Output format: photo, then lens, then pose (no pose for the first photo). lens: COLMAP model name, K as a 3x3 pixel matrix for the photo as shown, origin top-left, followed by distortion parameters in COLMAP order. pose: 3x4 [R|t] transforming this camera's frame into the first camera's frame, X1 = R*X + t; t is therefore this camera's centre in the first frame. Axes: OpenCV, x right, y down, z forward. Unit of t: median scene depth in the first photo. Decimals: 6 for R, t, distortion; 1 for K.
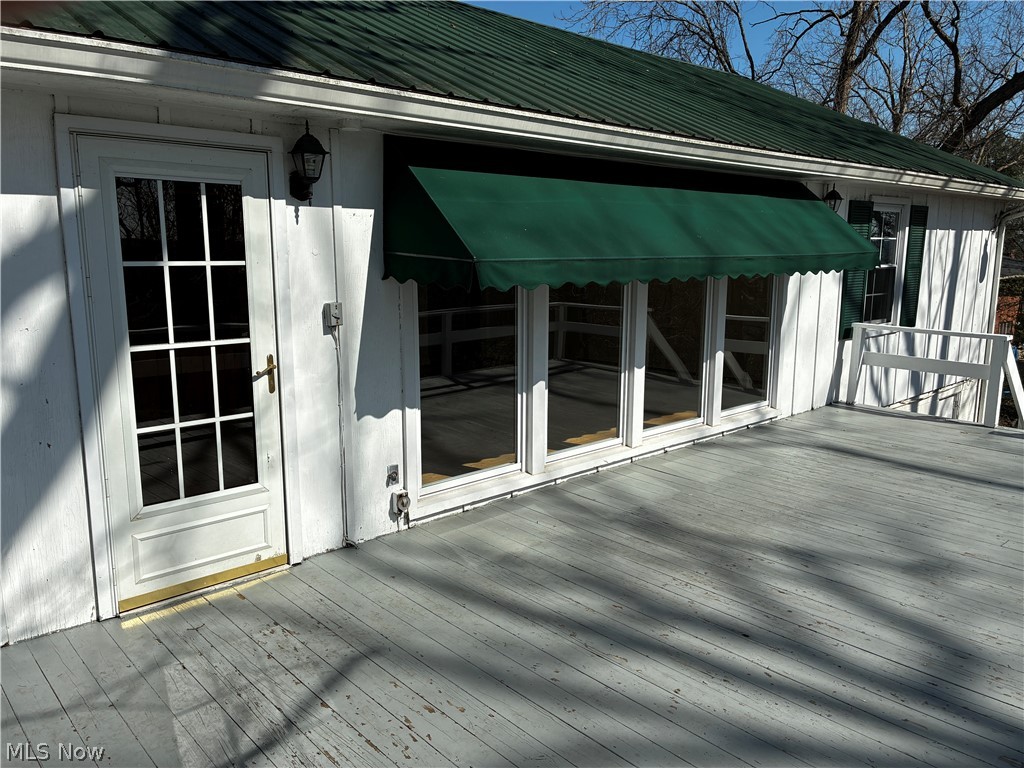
lens RADIAL K [[775.6, 0, 512.3], [0, 775.6, 378.9], [0, 0, 1]] dist [0.066190, -0.094494]
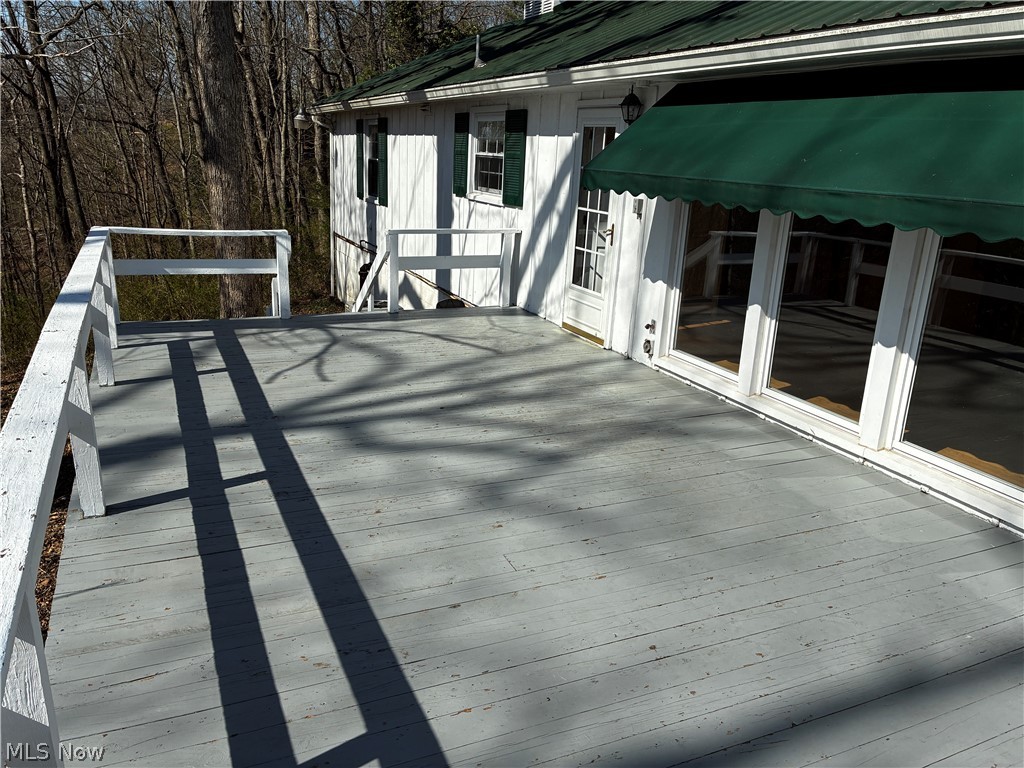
lens RADIAL K [[775.6, 0, 512.5], [0, 775.6, 388.2], [0, 0, 1]] dist [0.066190, -0.094494]
pose [[-0.308675, 0.259430, -0.915104, 1.276424], [-0.214038, 0.918465, 0.332580, -0.196051], [0.926773, 0.298526, -0.227979, 1.116282]]
